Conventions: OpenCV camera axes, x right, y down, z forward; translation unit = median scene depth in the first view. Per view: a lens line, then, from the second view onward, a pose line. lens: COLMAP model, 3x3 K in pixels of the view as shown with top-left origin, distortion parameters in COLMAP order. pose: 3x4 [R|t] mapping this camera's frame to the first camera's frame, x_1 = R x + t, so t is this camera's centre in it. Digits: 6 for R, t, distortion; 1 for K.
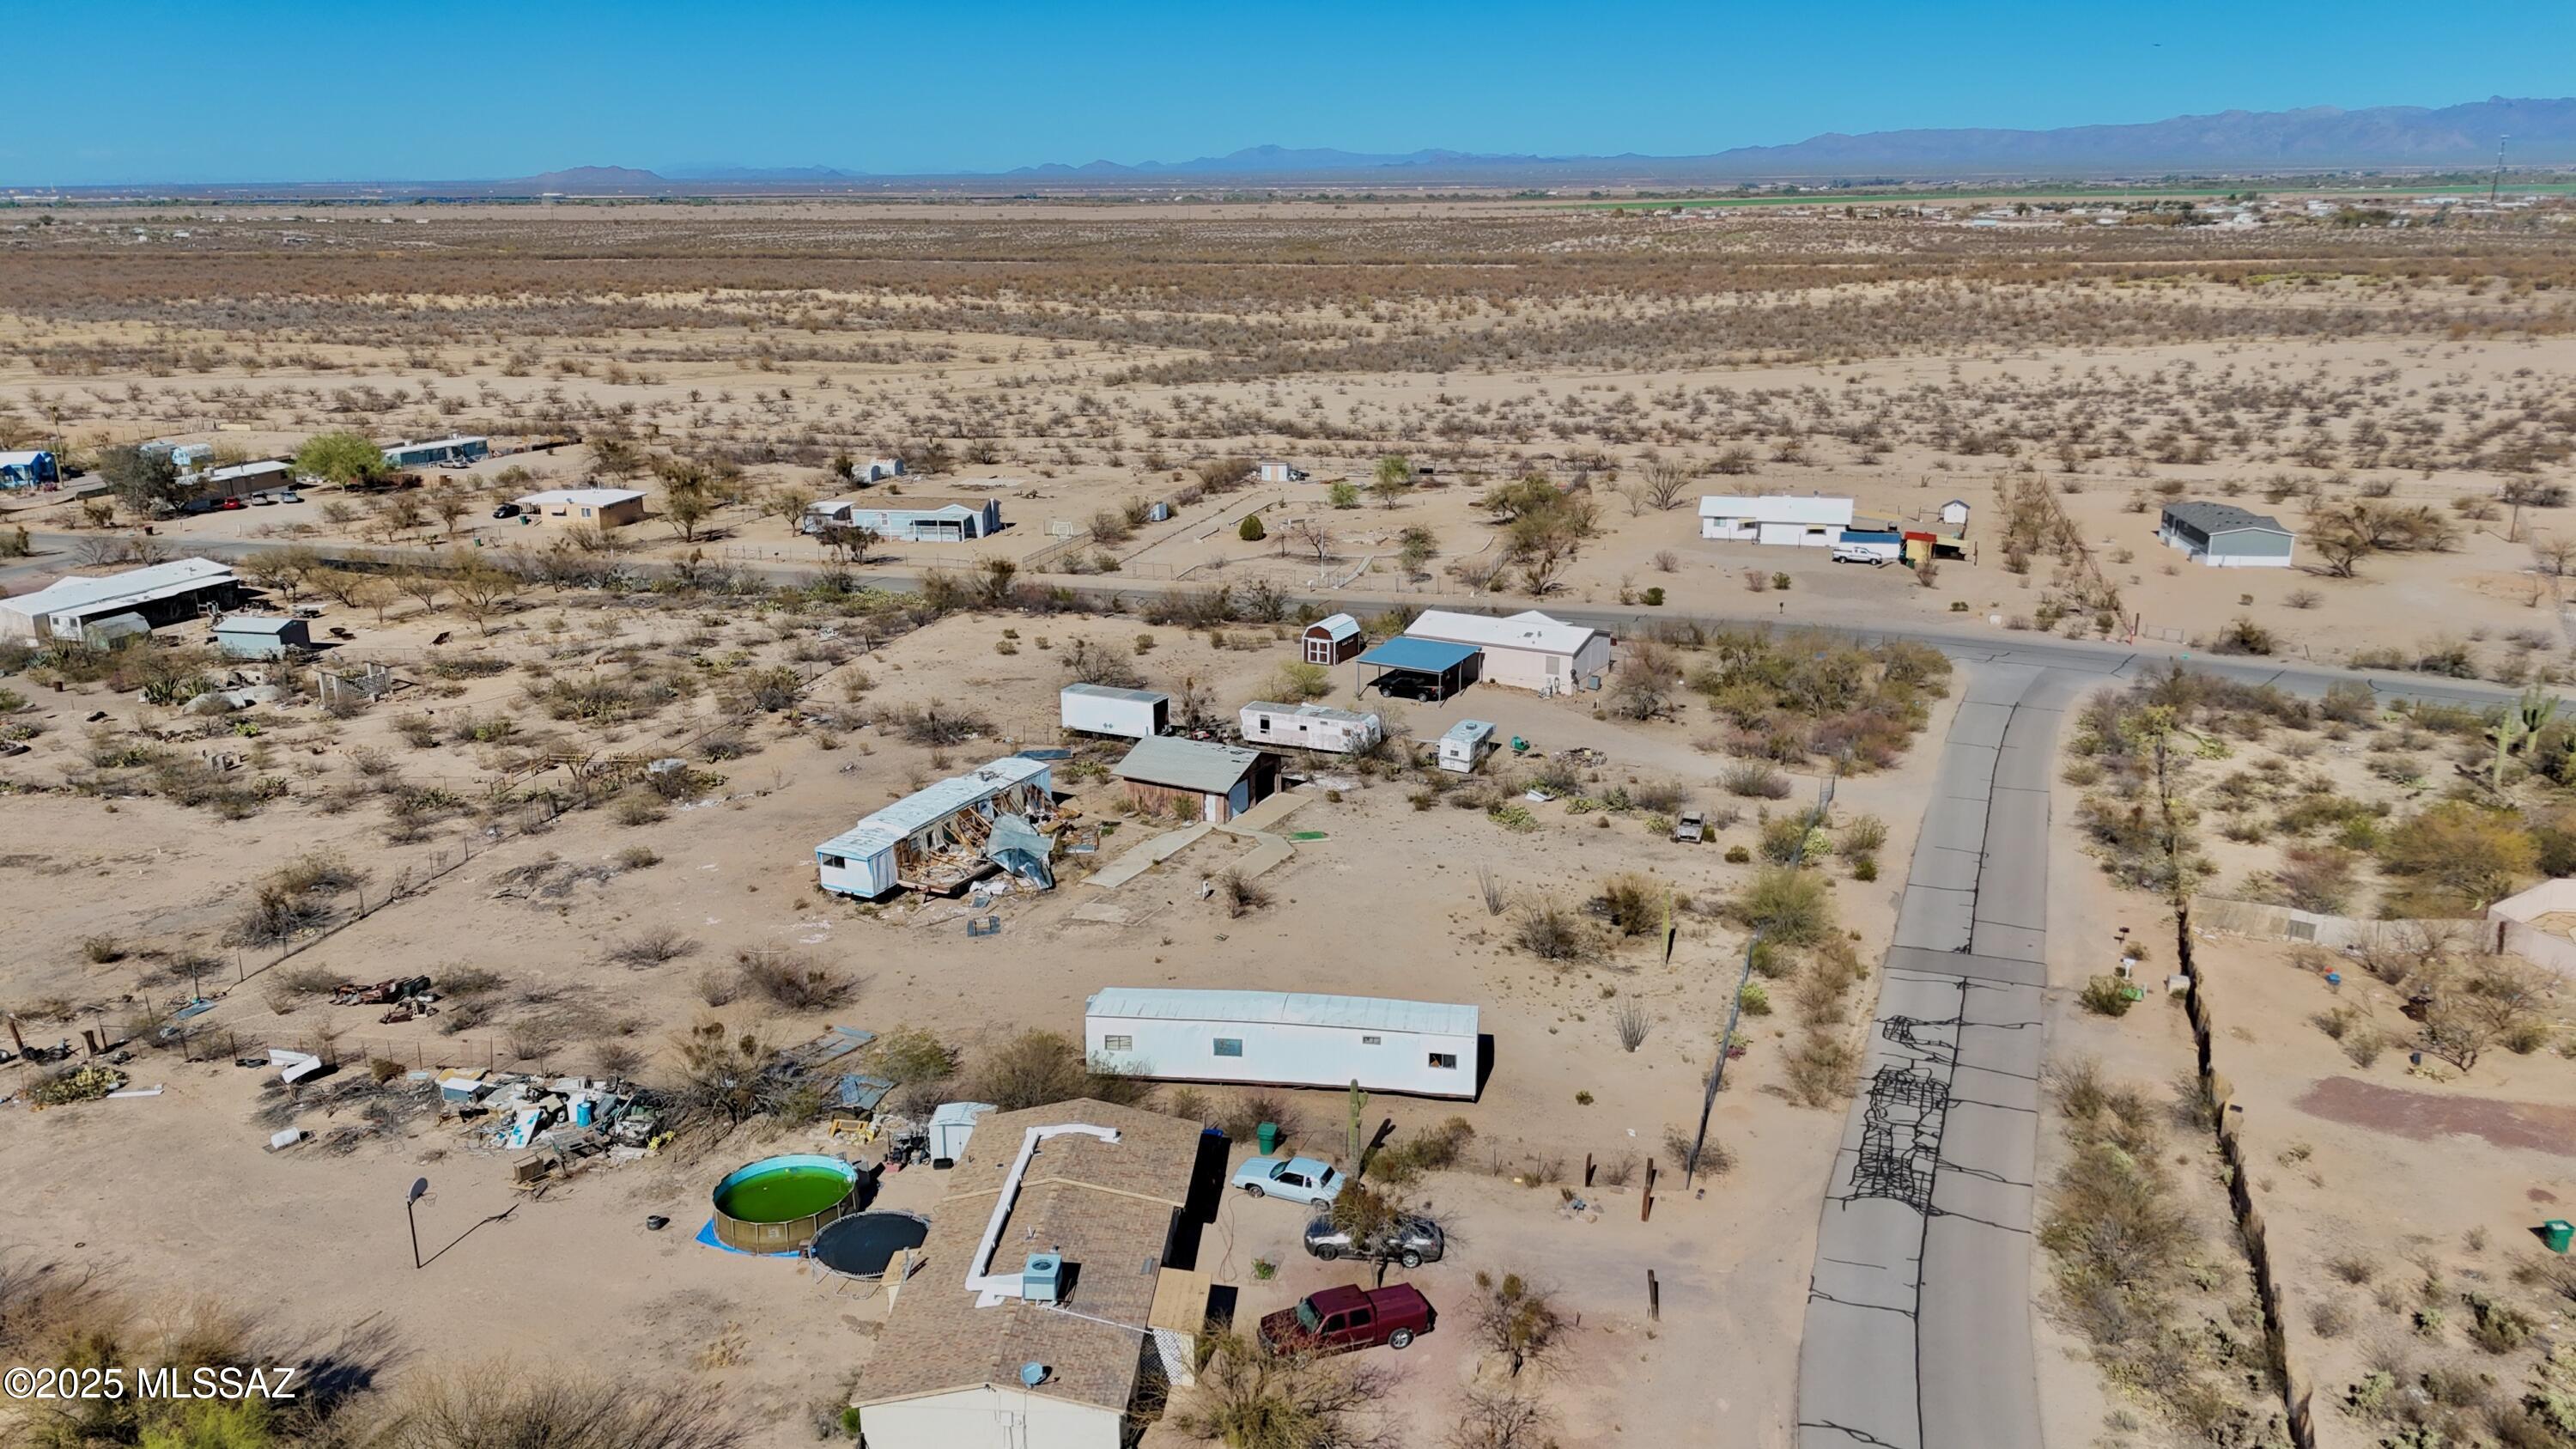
lens RADIAL K [[1885.4, 0, 1288.0], [0, 1885.4, 724.5], [0, 0, 1]] dist [0.078232, -0.071178]
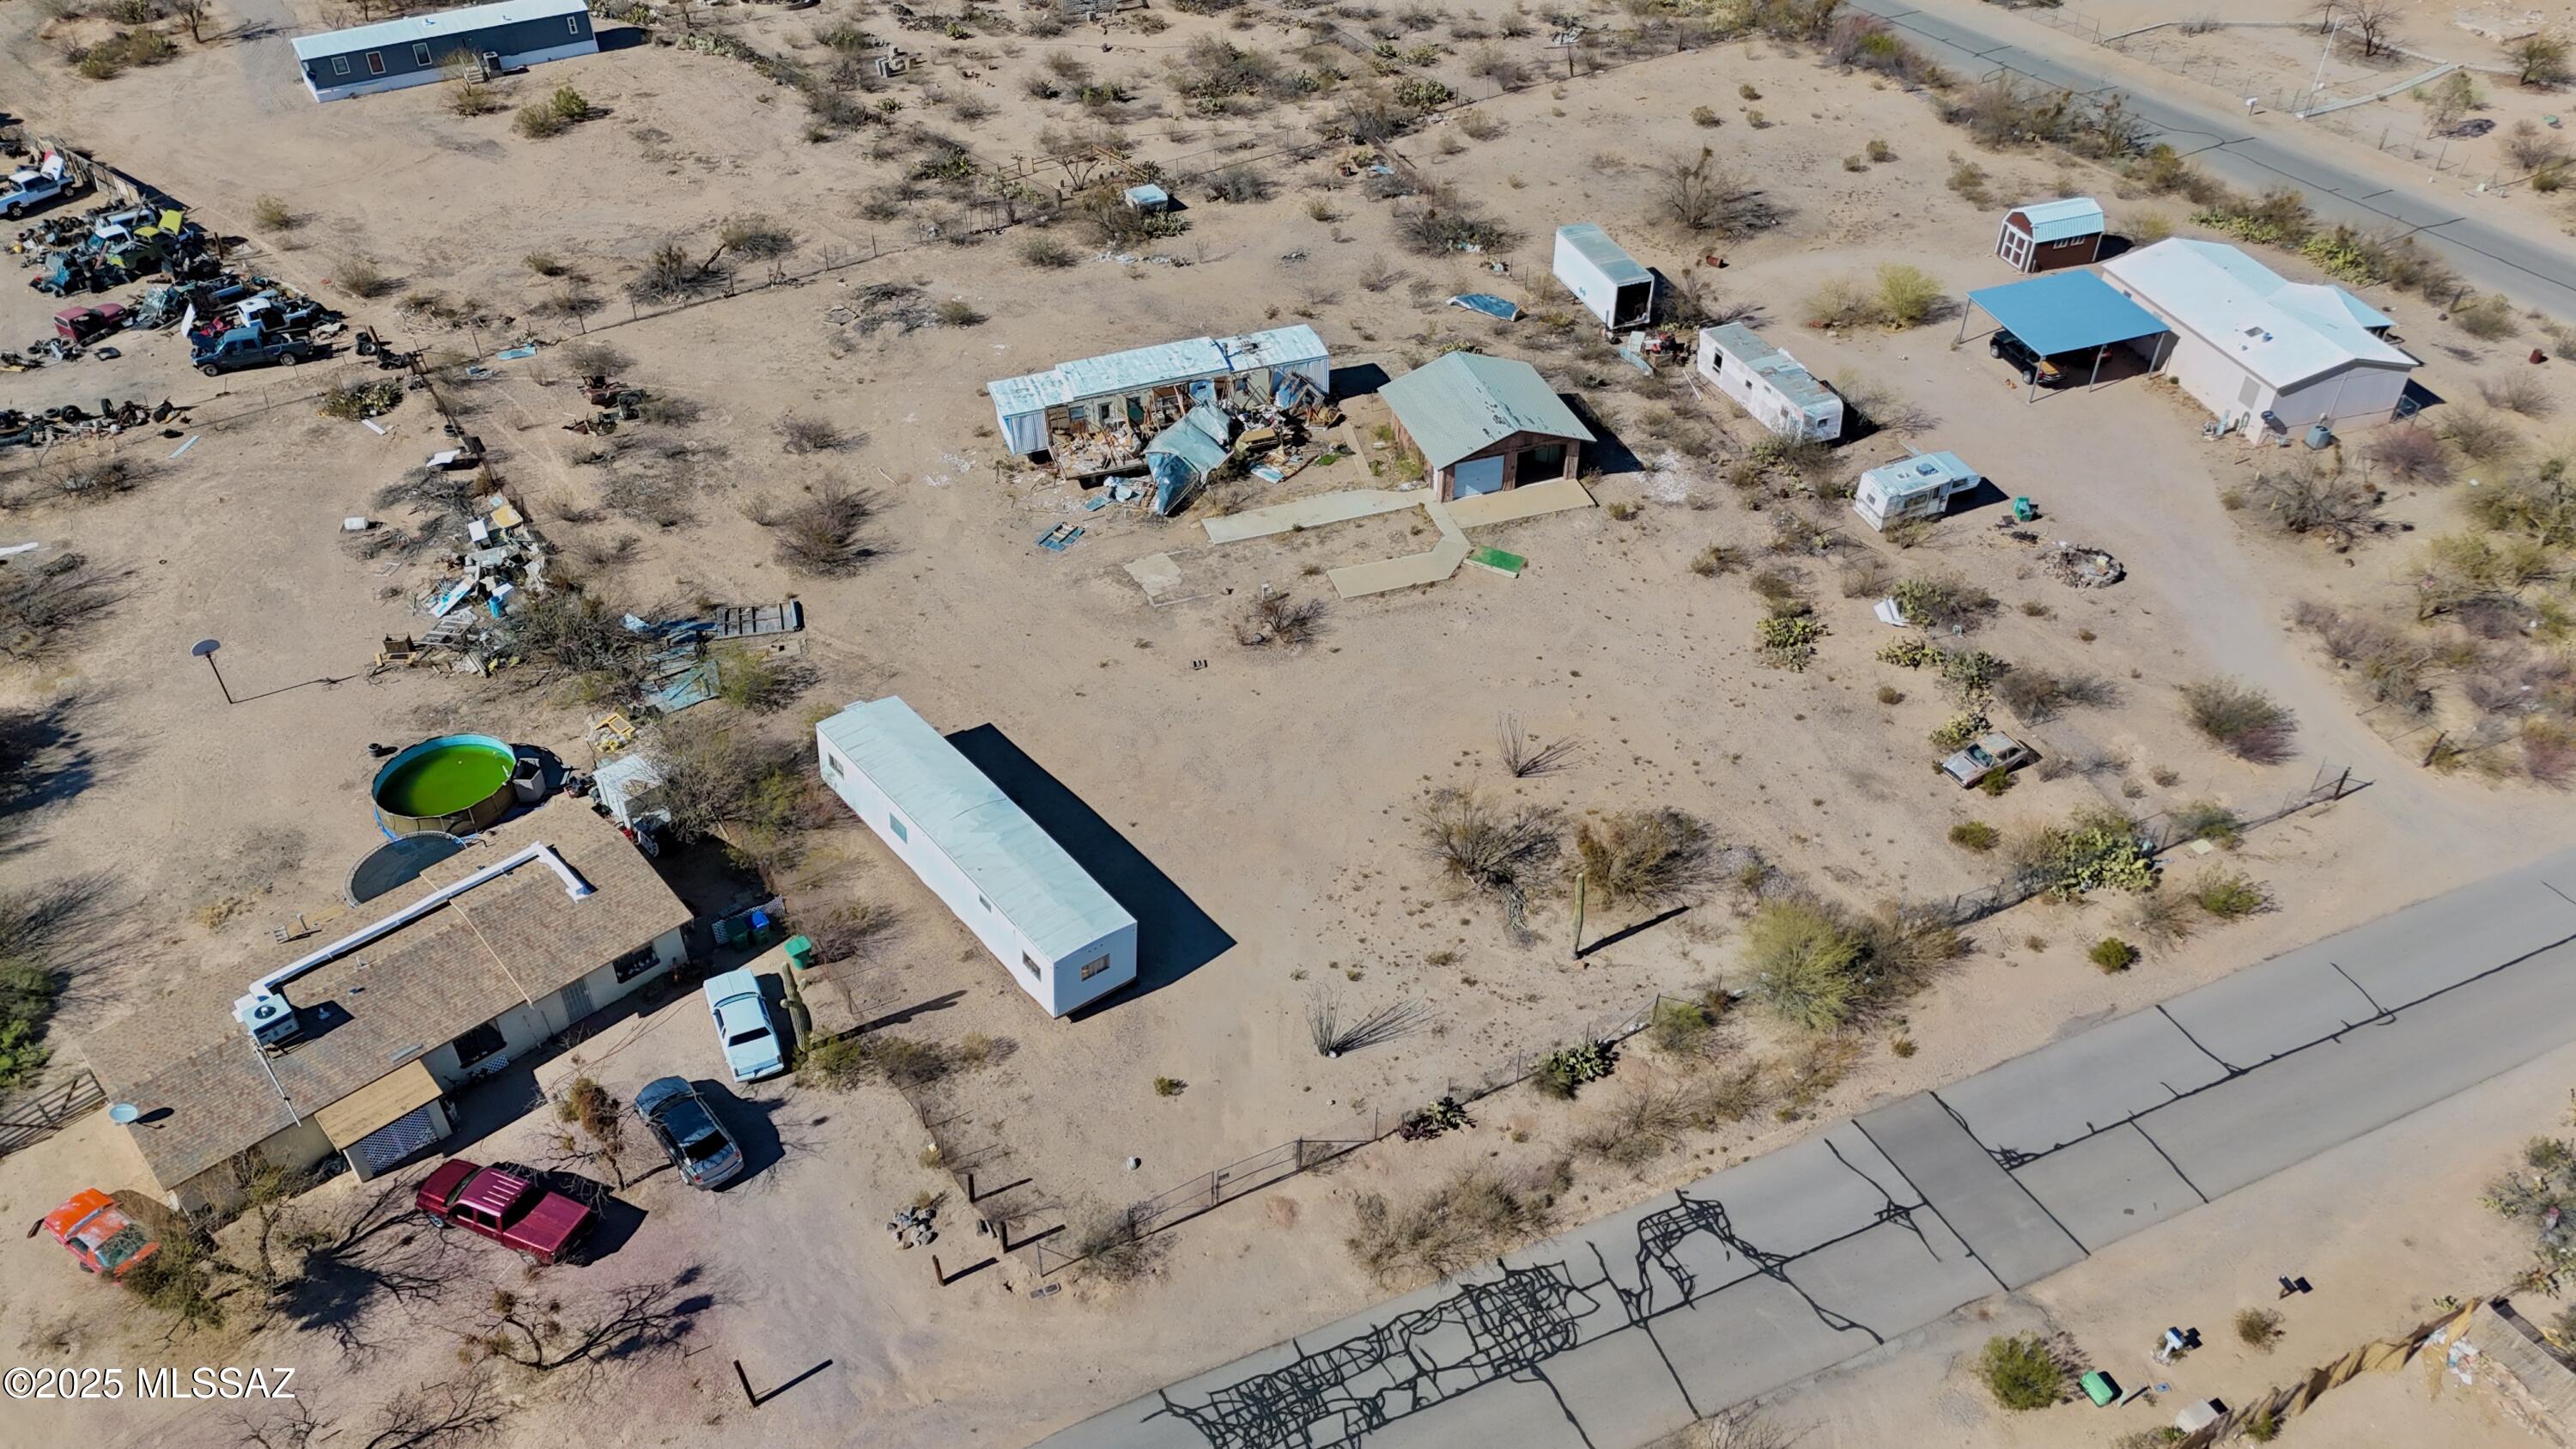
lens RADIAL K [[1885.4, 0, 1288.0], [0, 1885.4, 724.5], [0, 0, 1]] dist [0.078232, -0.071178]
pose [[0.724761, 0.437644, -0.532155, 0.395462], [-0.191038, 0.869719, 0.455074, -0.222466], [0.661986, -0.228158, 0.713946, 0.354968]]
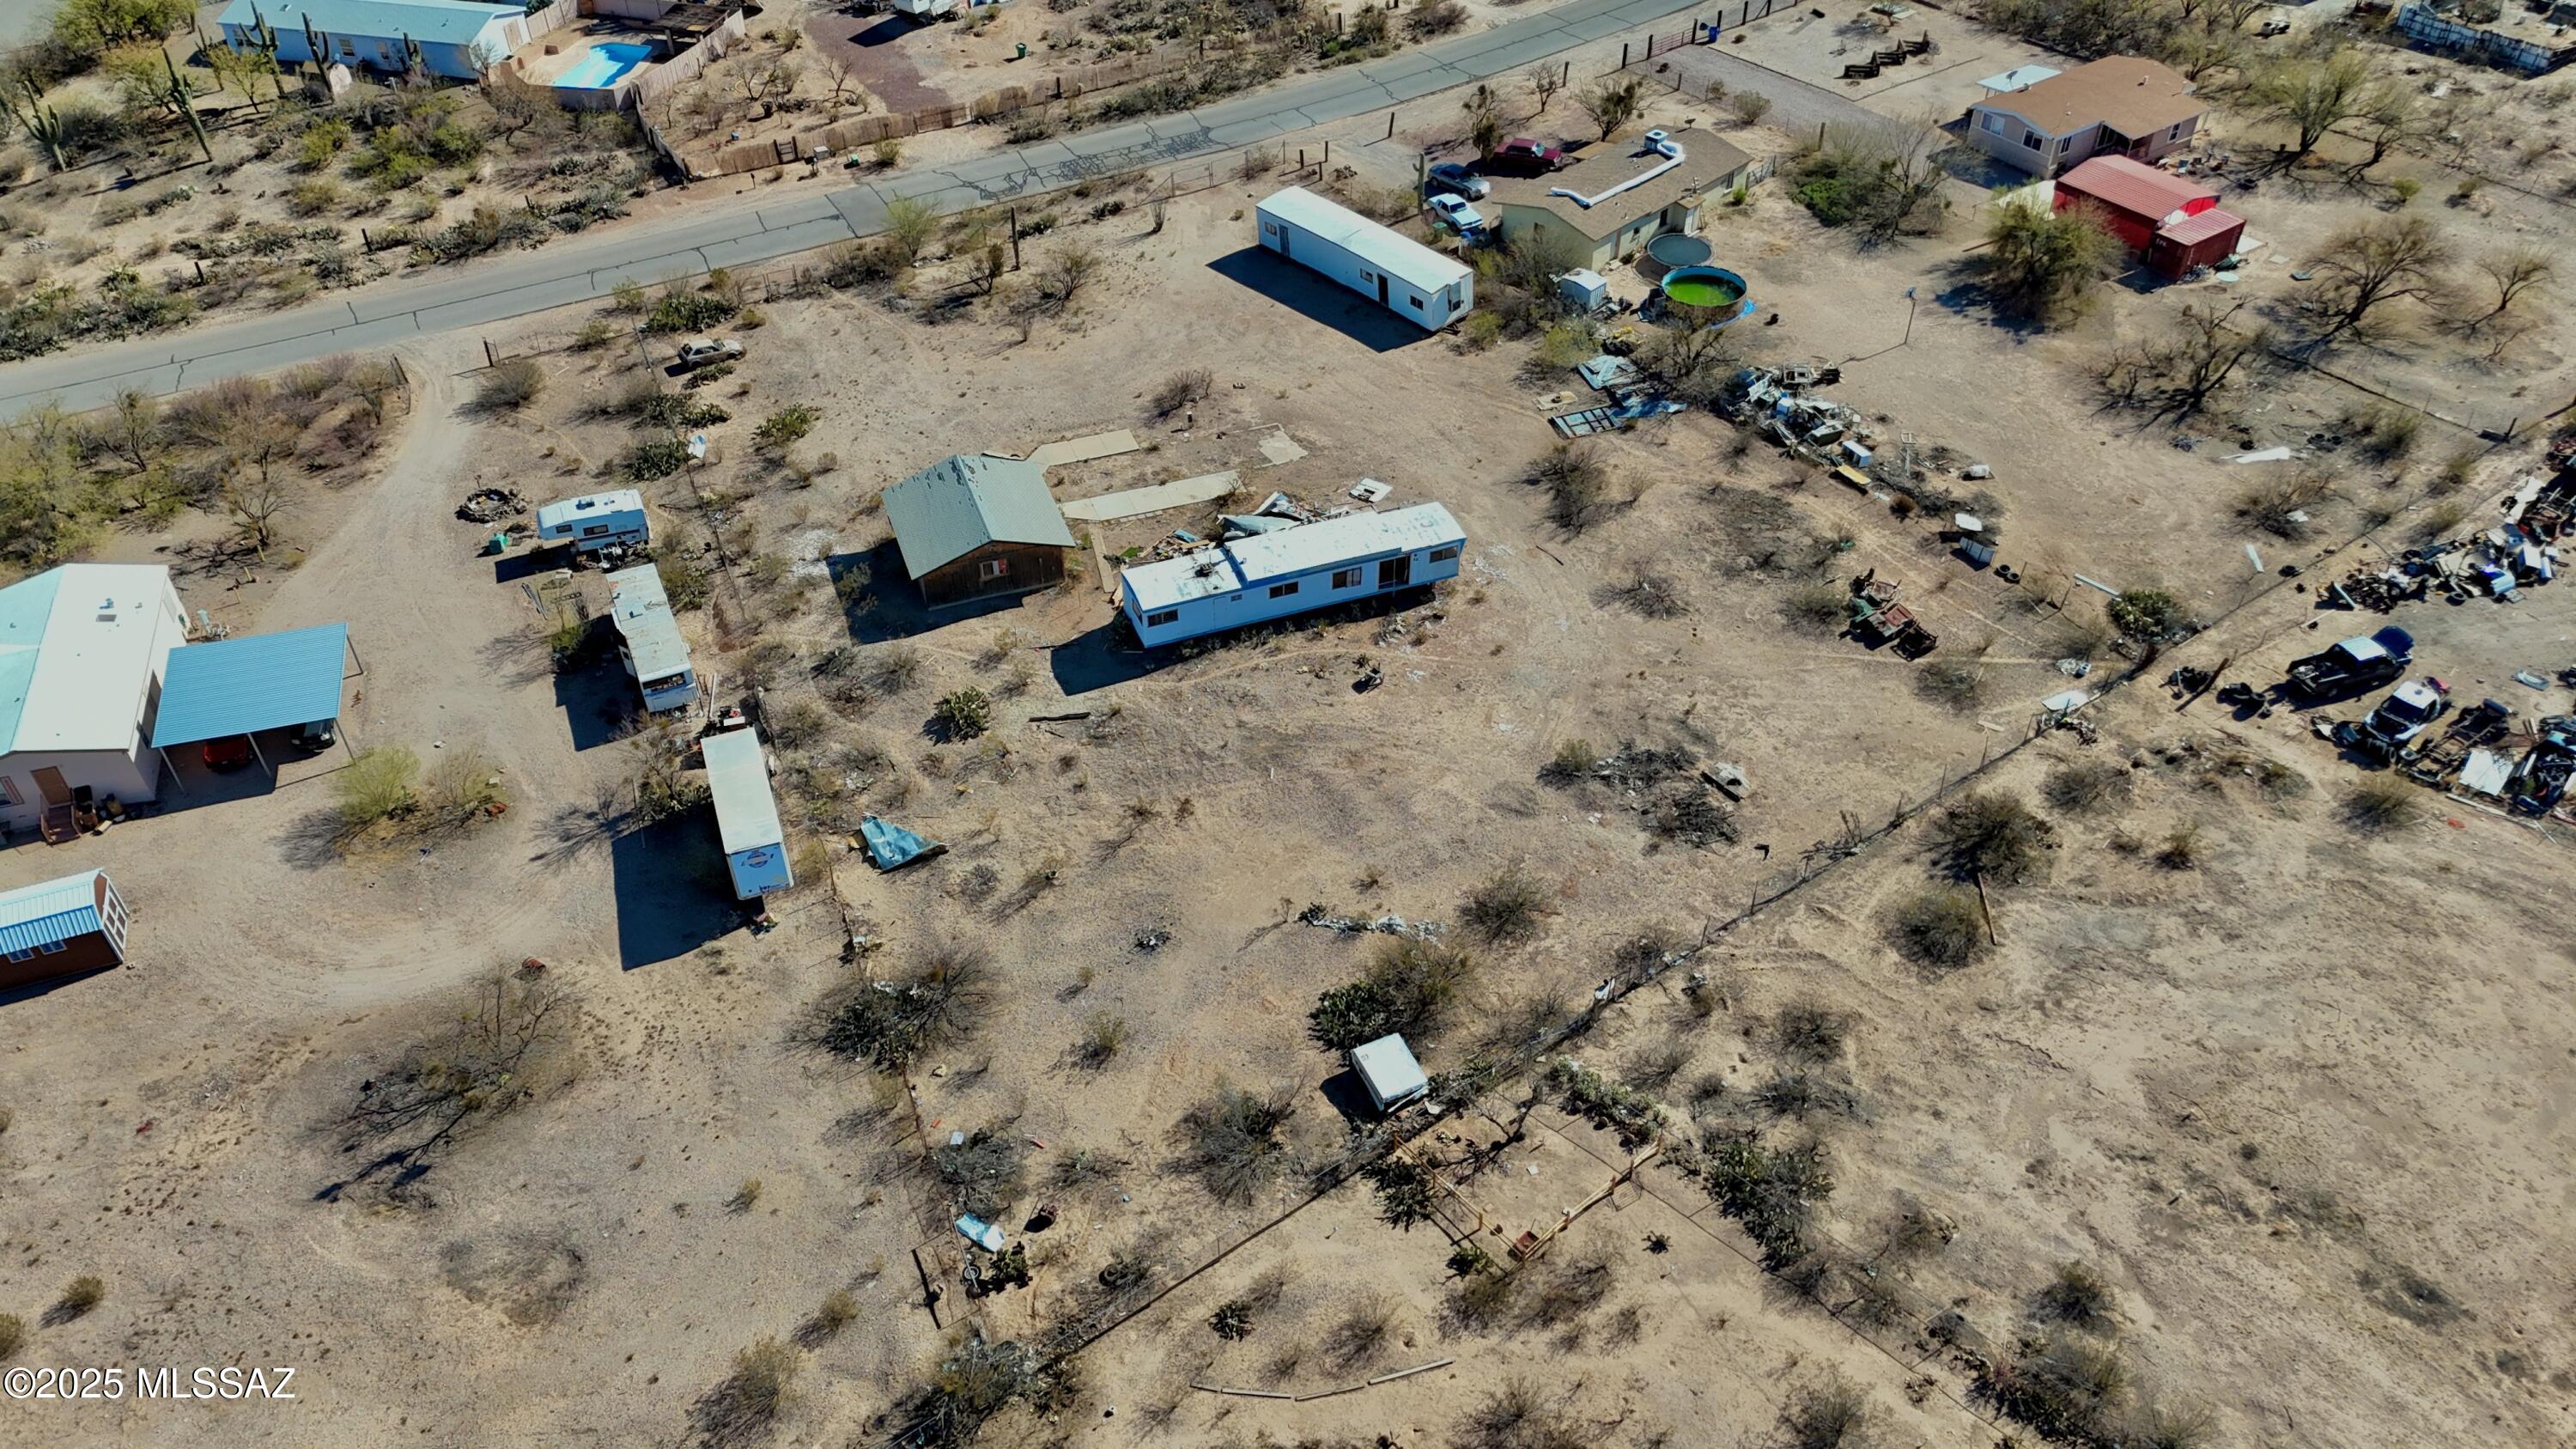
lens RADIAL K [[1885.4, 0, 1288.0], [0, 1885.4, 724.5], [0, 0, 1]] dist [0.078232, -0.071178]
pose [[-0.745442, -0.419058, 0.518369, -0.644967], [0.200247, 0.600958, 0.773790, -0.565383], [-0.635781, 0.680617, -0.364064, 1.332169]]
